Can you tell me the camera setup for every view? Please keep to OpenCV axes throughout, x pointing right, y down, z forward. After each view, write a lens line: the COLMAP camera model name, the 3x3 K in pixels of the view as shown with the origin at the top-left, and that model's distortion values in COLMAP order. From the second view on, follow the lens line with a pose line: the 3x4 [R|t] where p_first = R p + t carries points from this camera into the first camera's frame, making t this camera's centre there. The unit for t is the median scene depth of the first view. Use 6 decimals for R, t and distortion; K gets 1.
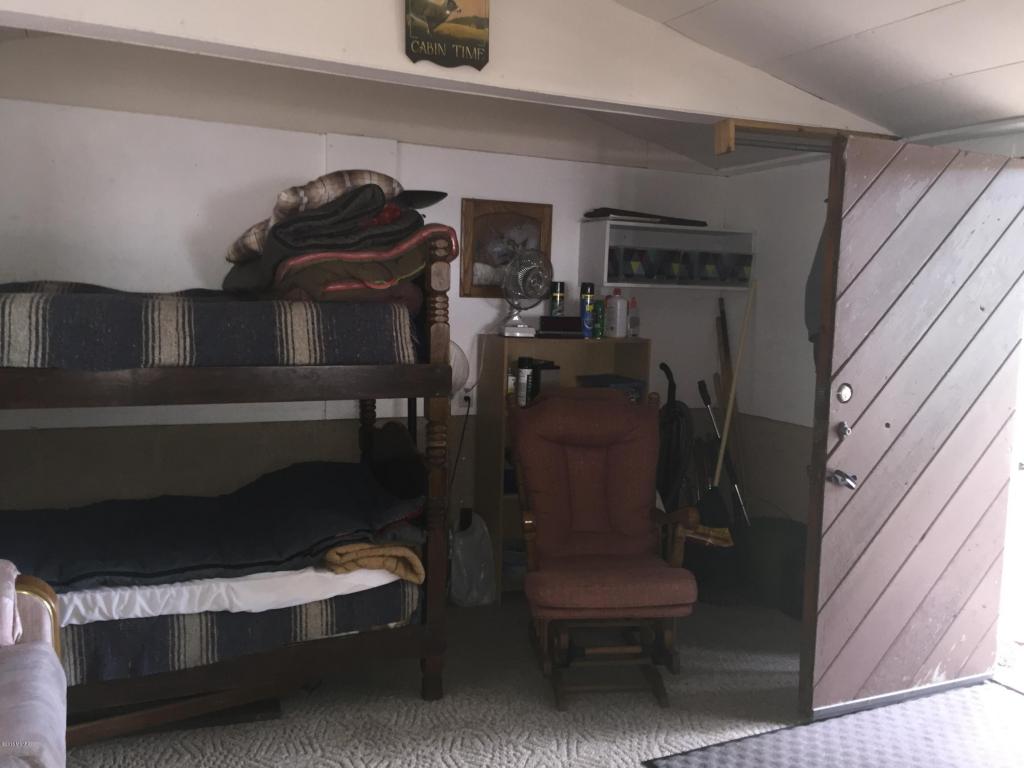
lens RADIAL K [[889.5, 0, 510.9], [0, 889.5, 379.5], [0, 0, 1]] dist [0.089322, -0.134858]
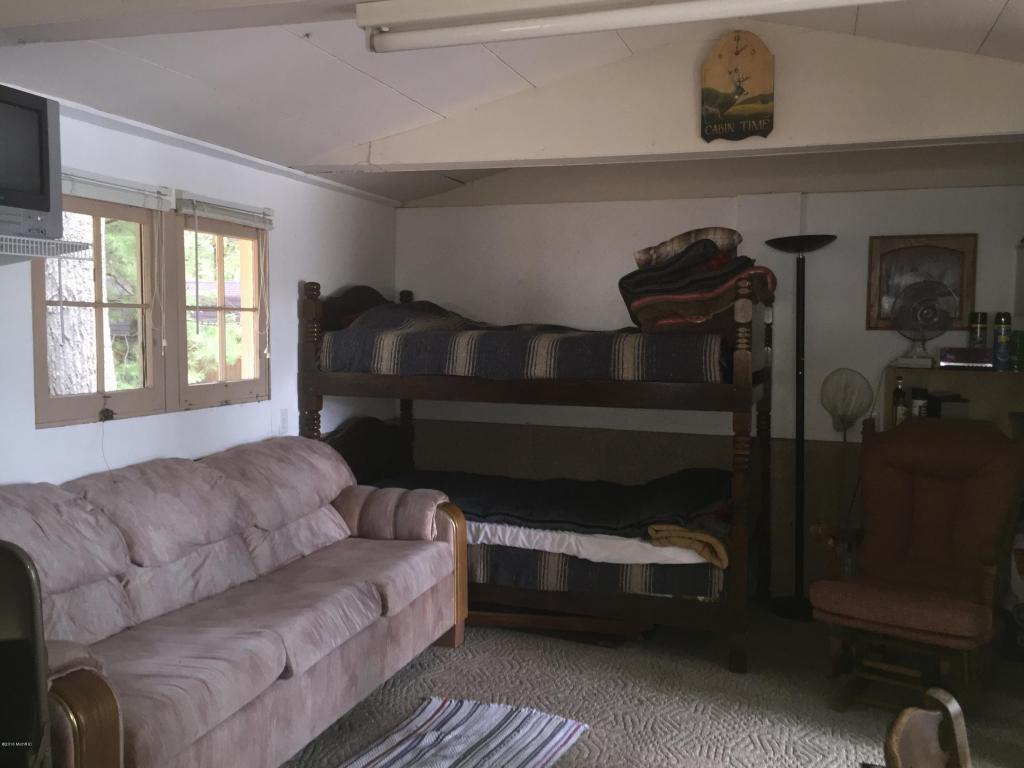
lens RADIAL K [[889.5, 0, 510.9], [0, 889.5, 379.5], [0, 0, 1]] dist [0.089322, -0.134858]
pose [[0.709554, 0.021986, -0.704308, 0.551293], [-0.058224, 0.997925, -0.027506, 0.027362], [0.702241, 0.060525, 0.709362, -0.061493]]
